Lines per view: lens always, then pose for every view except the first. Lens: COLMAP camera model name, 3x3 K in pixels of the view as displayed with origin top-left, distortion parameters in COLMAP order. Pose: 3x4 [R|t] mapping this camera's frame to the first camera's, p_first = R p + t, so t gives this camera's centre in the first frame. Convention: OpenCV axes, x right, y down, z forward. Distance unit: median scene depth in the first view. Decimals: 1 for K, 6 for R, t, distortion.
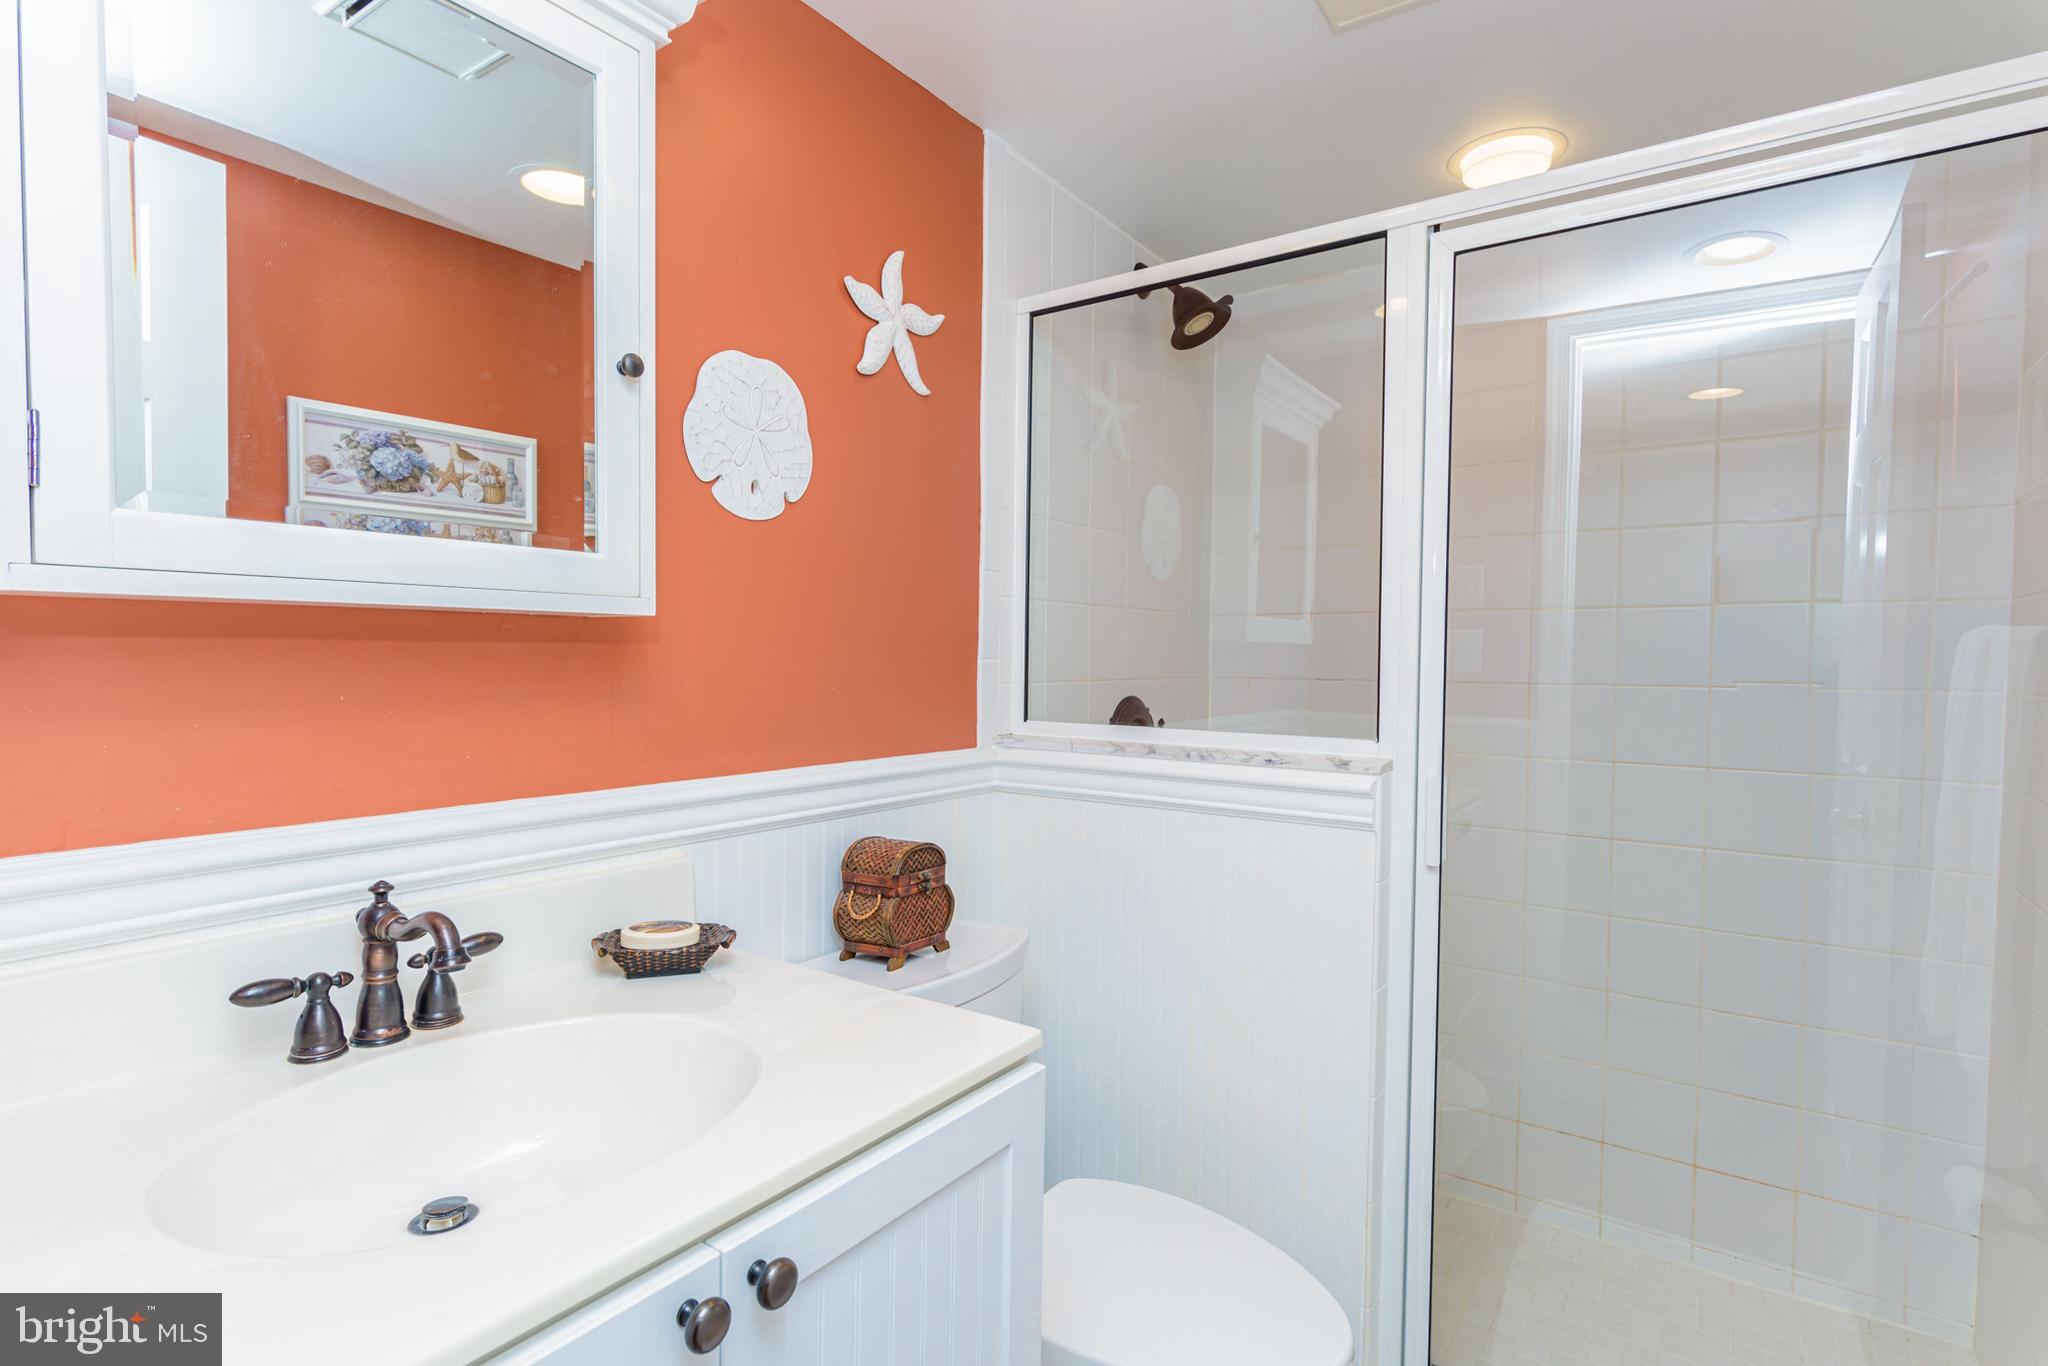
lens RADIAL K [[1021.3, 0, 1004.6], [0, 1021.3, 694.9], [0, 0, 1]] dist [0.001973, 0.000655]
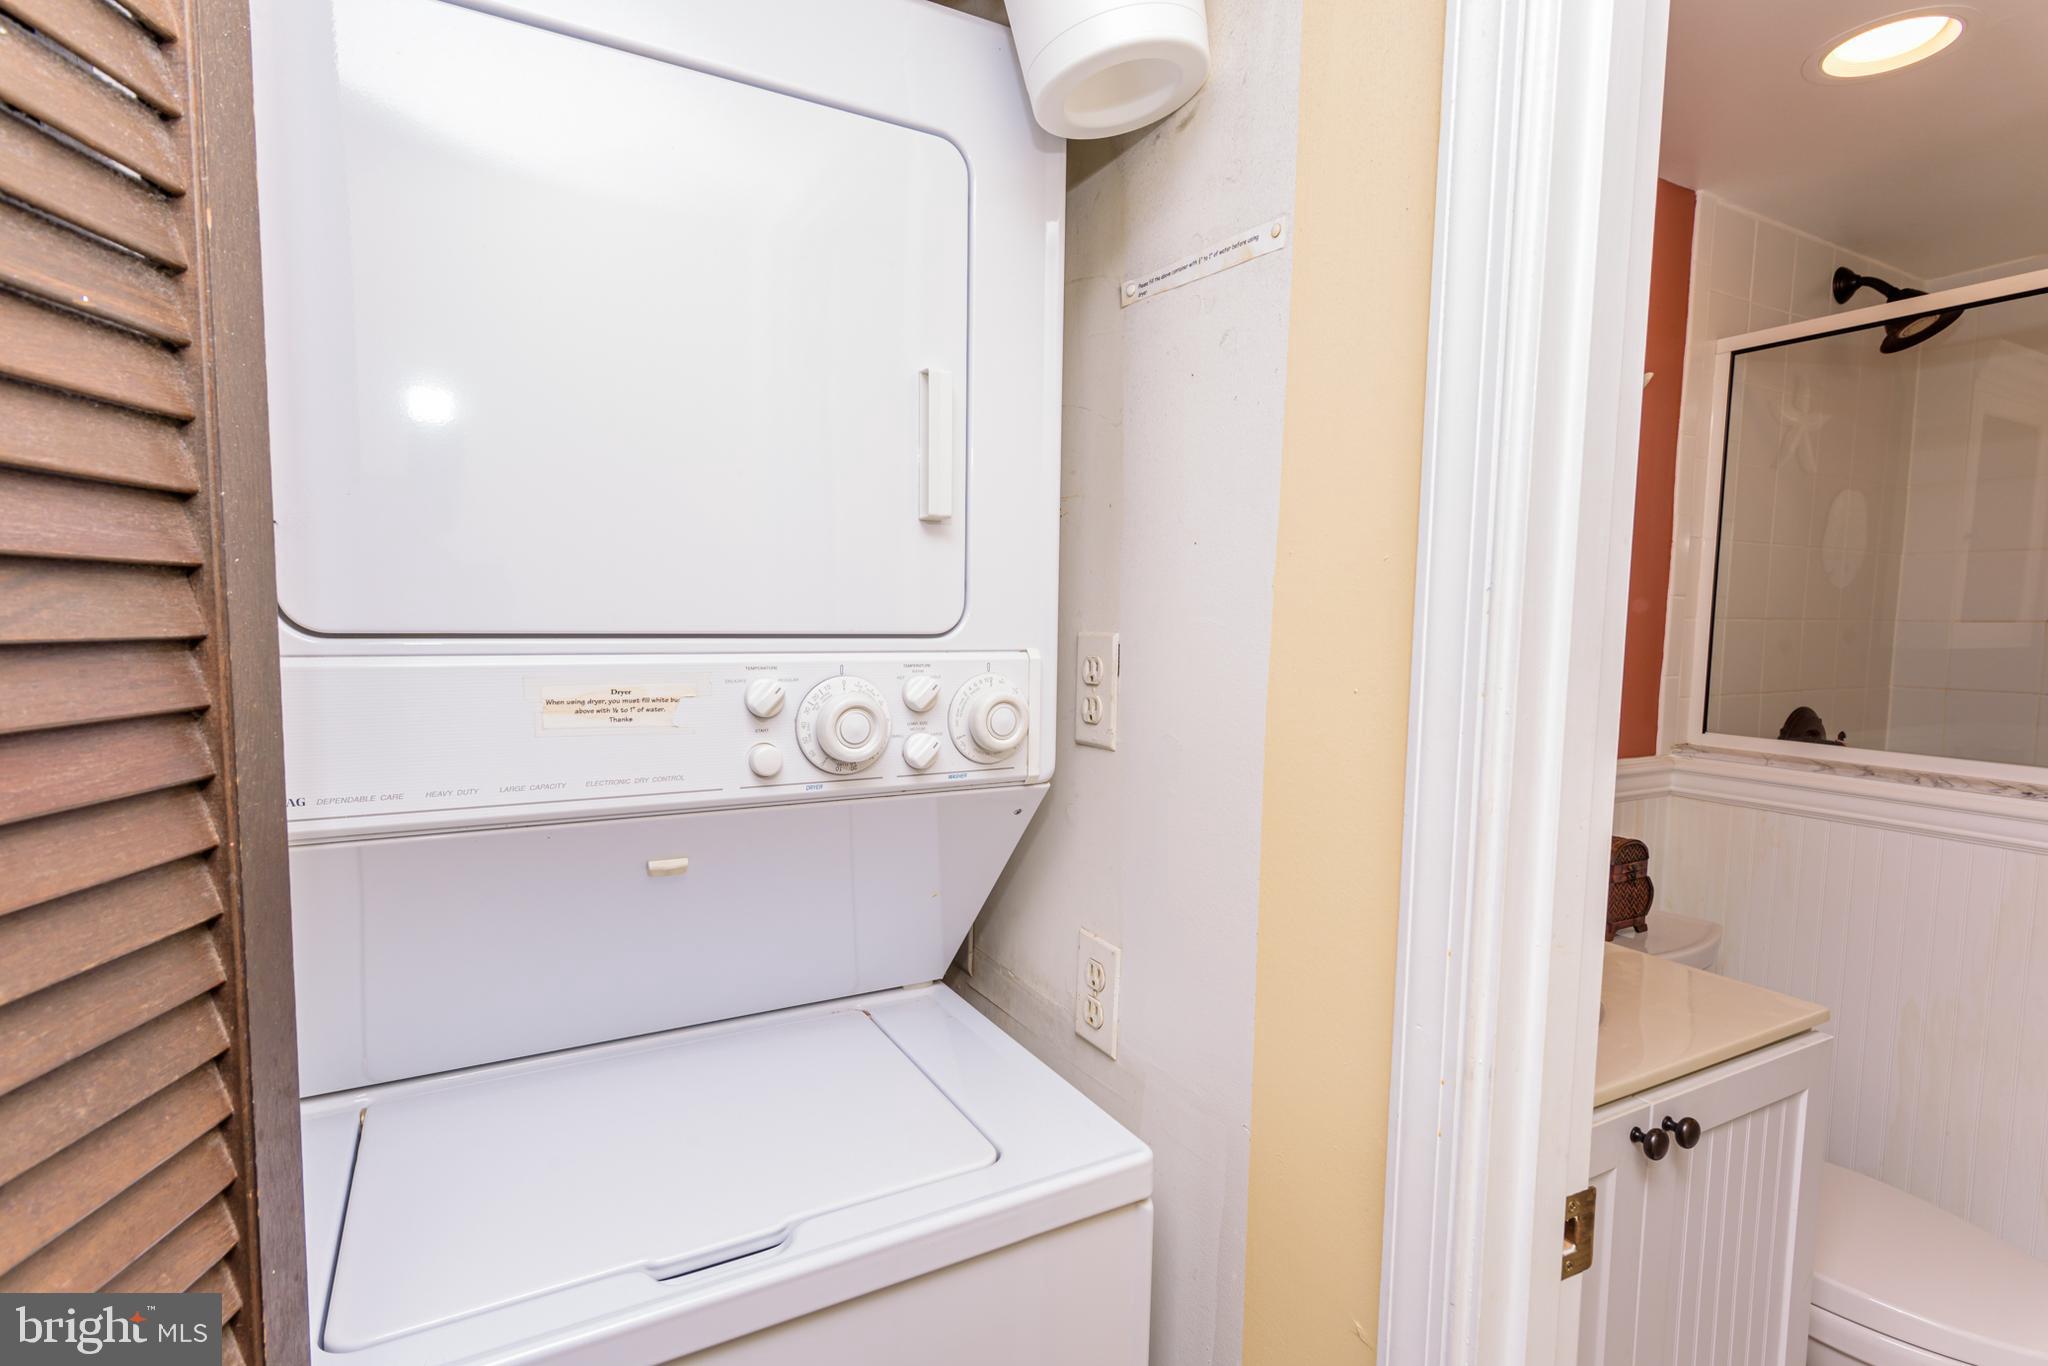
lens RADIAL K [[1021.3, 0, 1004.6], [0, 1021.3, 694.9], [0, 0, 1]] dist [0.001973, 0.000655]
pose [[0.901618, 0.034666, -0.431141, -0.191707], [-0.017309, 0.998876, 0.044117, -0.051213], [0.432186, -0.032314, 0.901205, -0.310142]]
